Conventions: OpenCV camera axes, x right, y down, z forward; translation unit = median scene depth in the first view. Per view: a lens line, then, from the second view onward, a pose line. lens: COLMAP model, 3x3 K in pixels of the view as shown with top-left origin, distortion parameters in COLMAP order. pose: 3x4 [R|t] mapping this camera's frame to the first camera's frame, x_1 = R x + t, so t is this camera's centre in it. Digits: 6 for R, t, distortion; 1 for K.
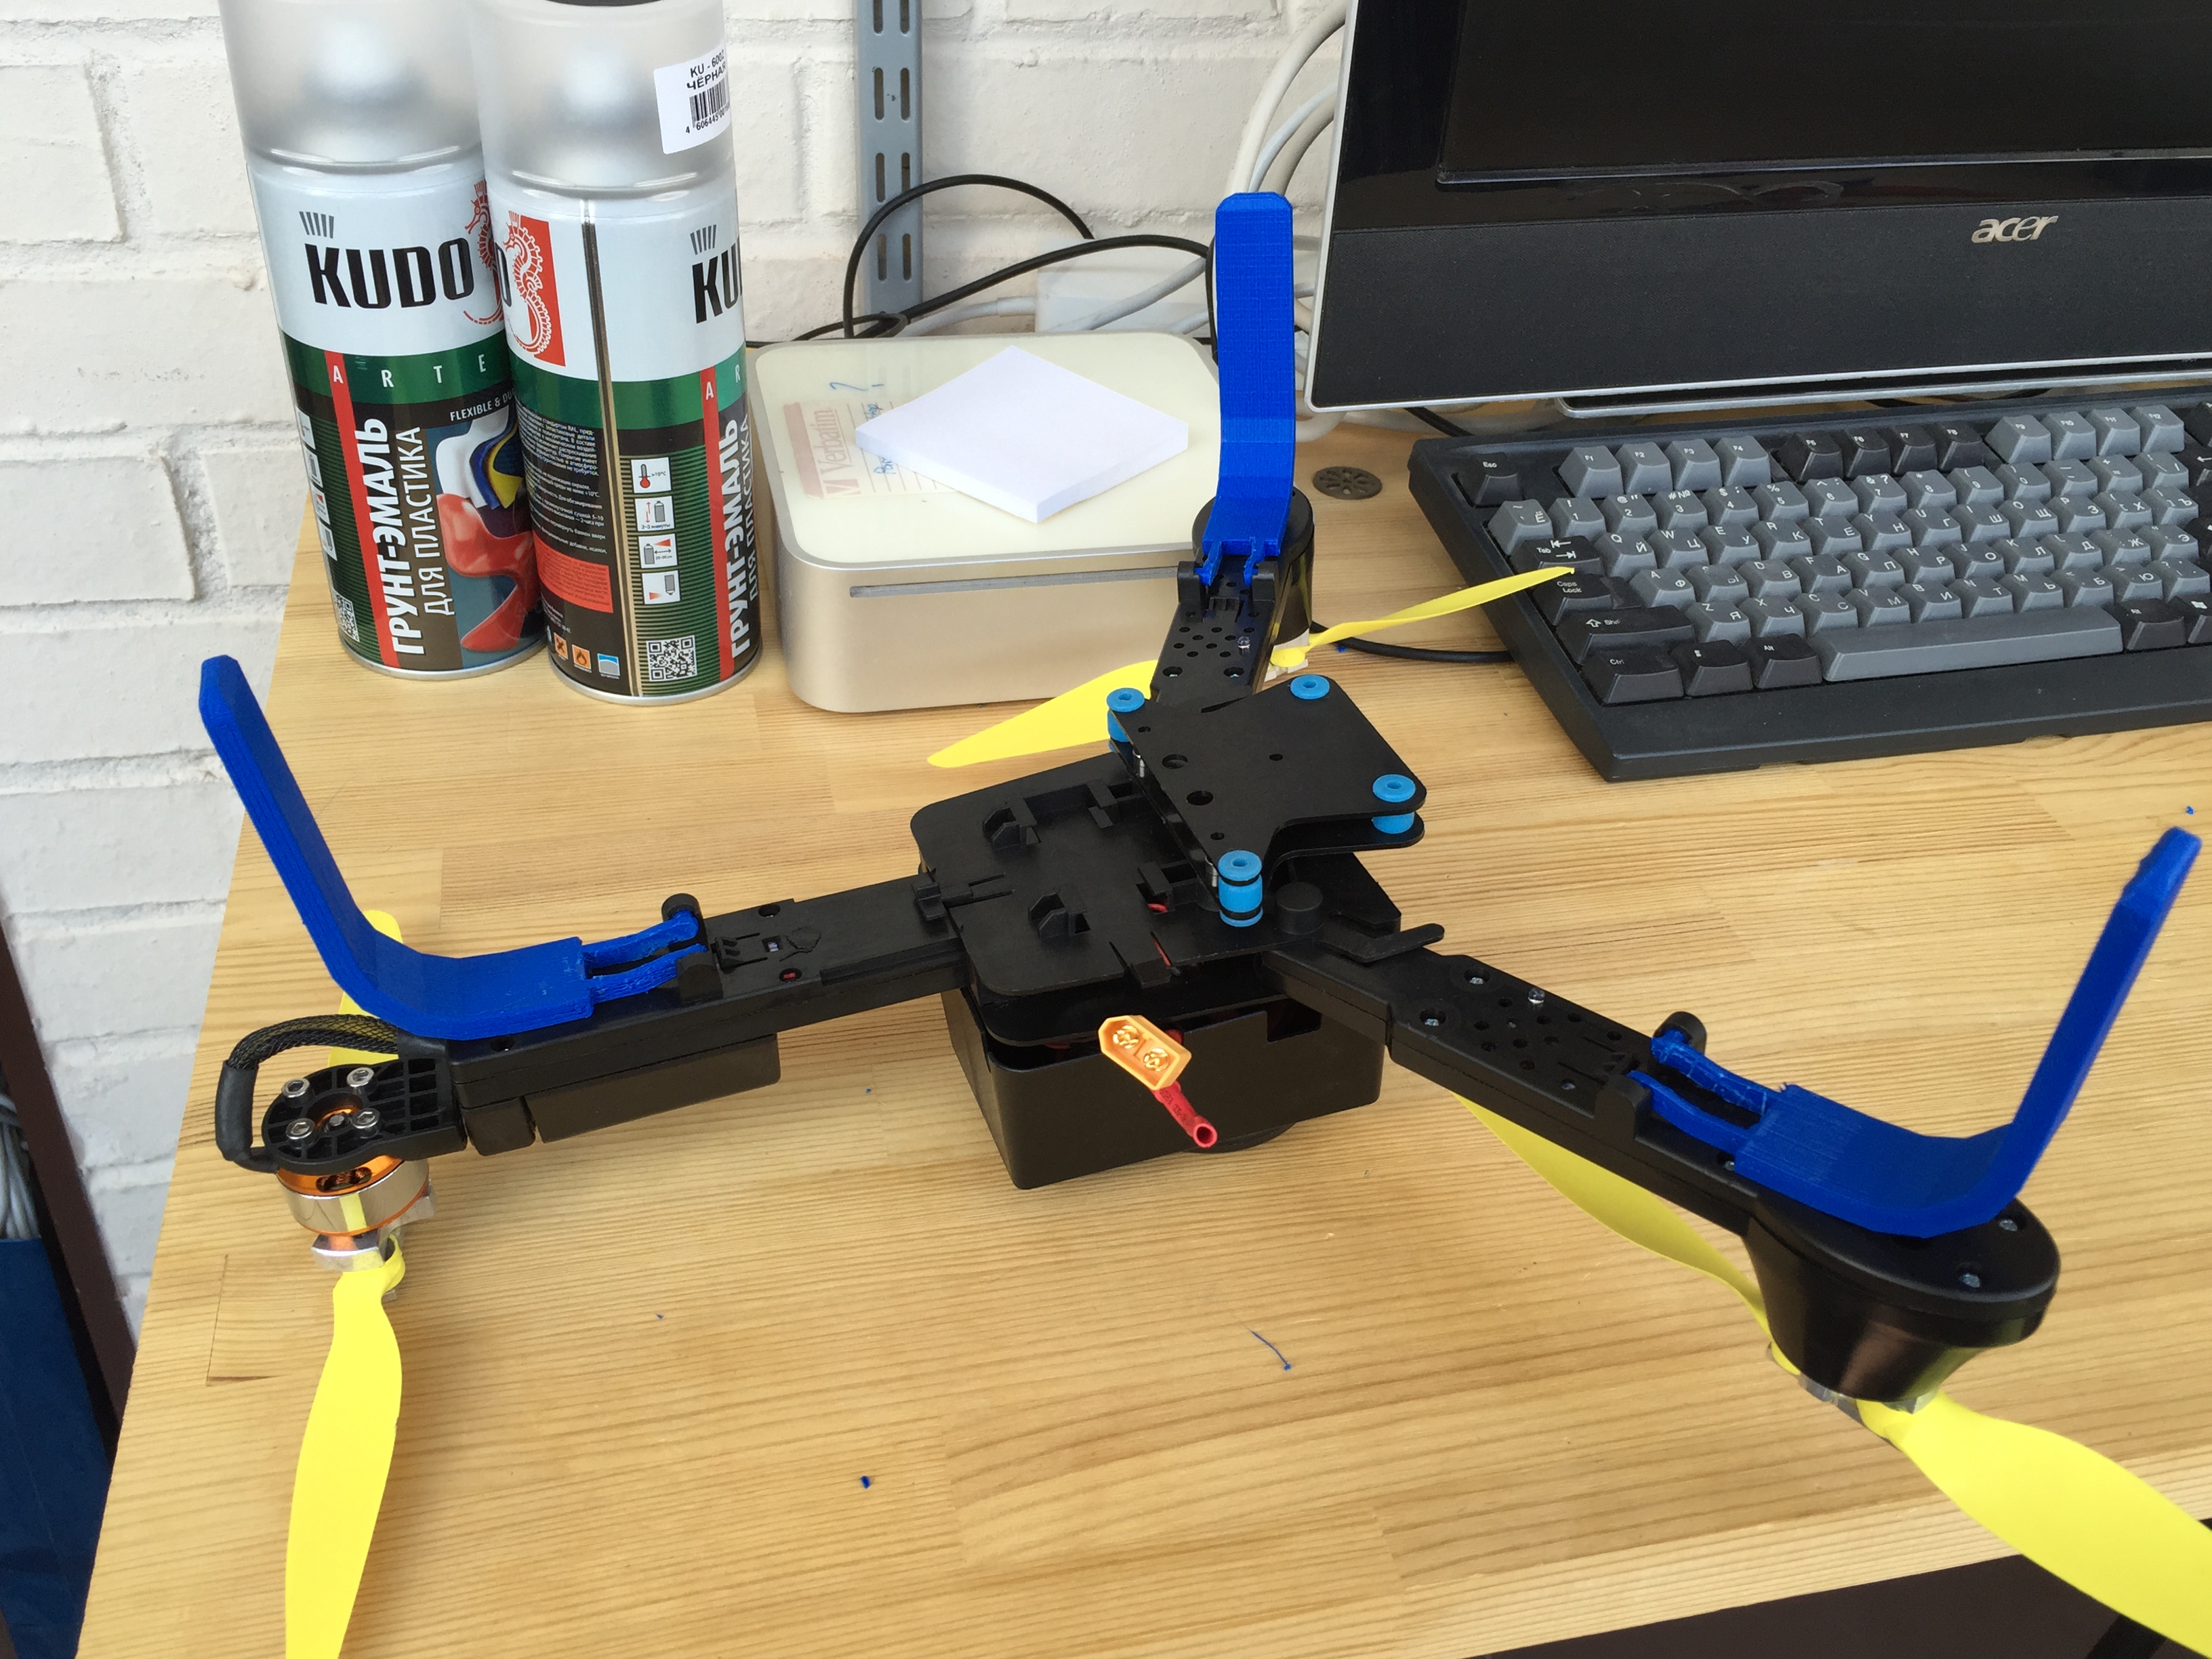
lens RADIAL K [[1959.5, 0, 1106.3], [0, 1959.5, 830.1], [0, 0, 1]] dist [0.077743, -0.126978]
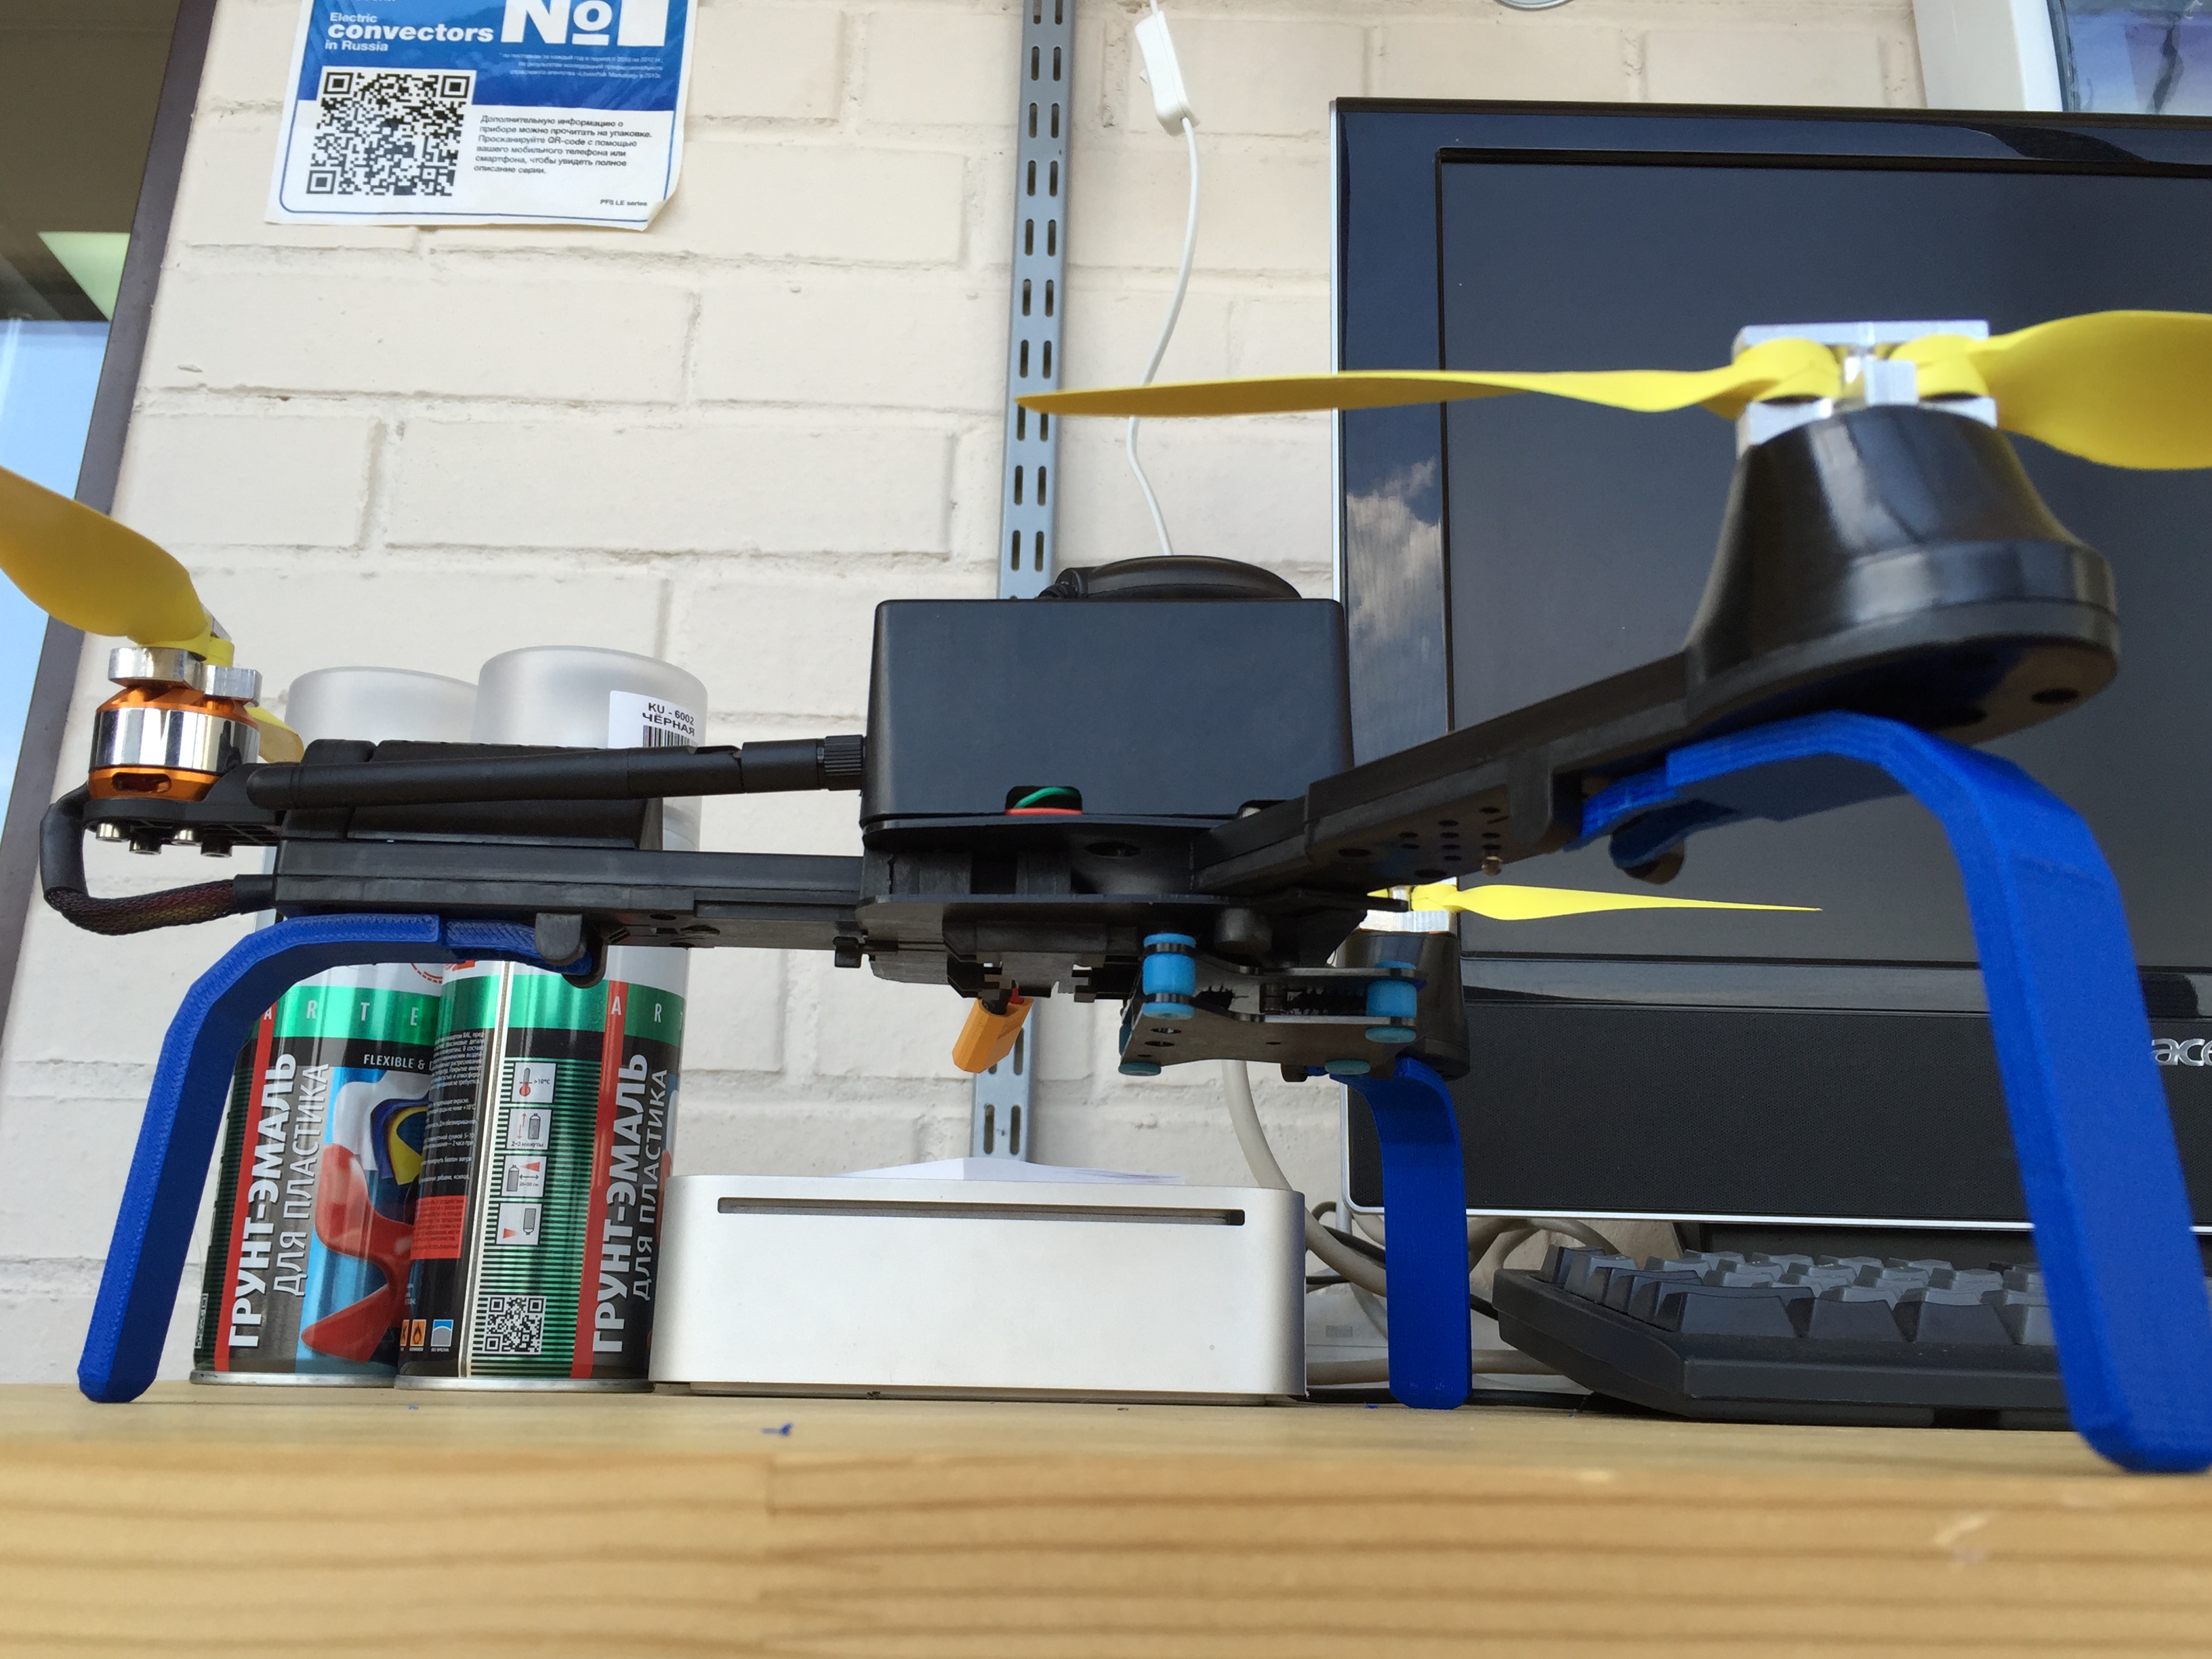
lens RADIAL K [[1981.9, 0, 1110.3], [0, 1981.9, 828.1], [0, 0, 1]] dist [0.091928, -0.164290]
pose [[0.976435, -0.085686, -0.198071, 0.226687], [-0.101379, 0.628111, -0.771492, 0.437049], [0.190516, 0.773392, 0.604623, 0.393644]]
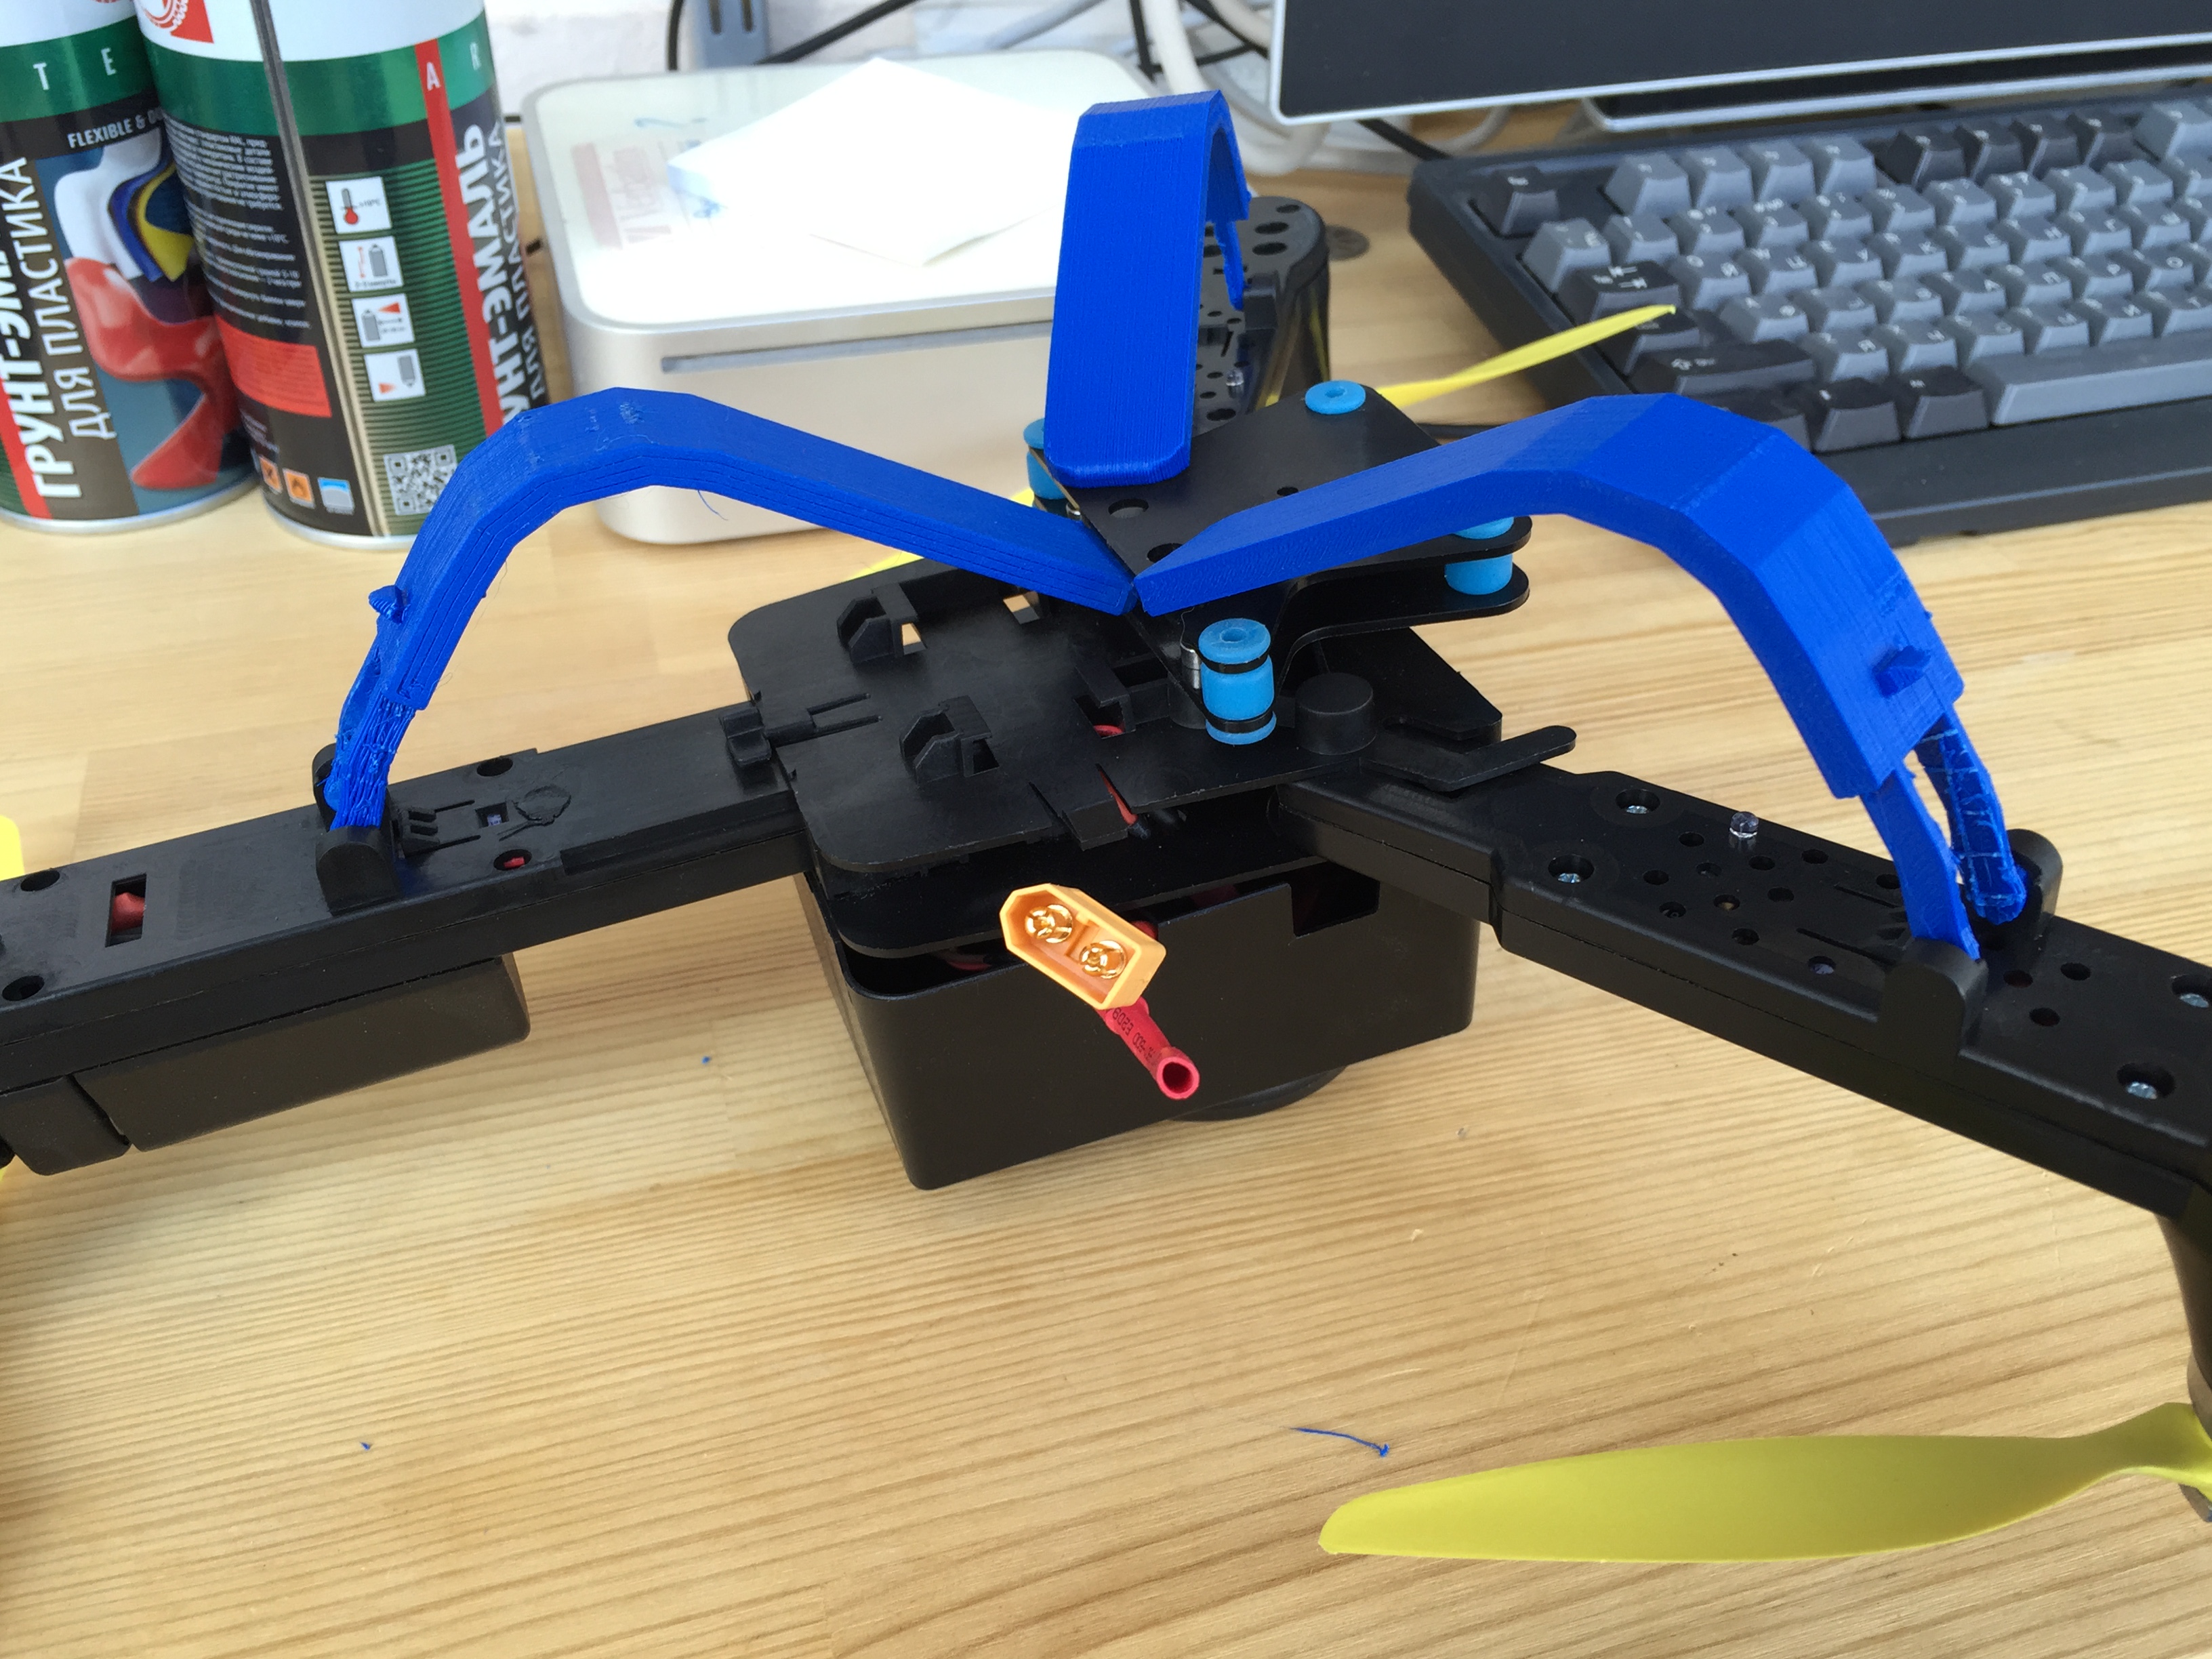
lens RADIAL K [[1981.9, 0, 1110.3], [0, 1981.9, 828.1], [0, 0, 1]] dist [0.091928, -0.164290]
pose [[0.997610, -0.063983, 0.026079, 0.002478], [0.063217, 0.997573, 0.029176, 0.036511], [-0.027882, -0.027458, 0.999234, 0.273428]]
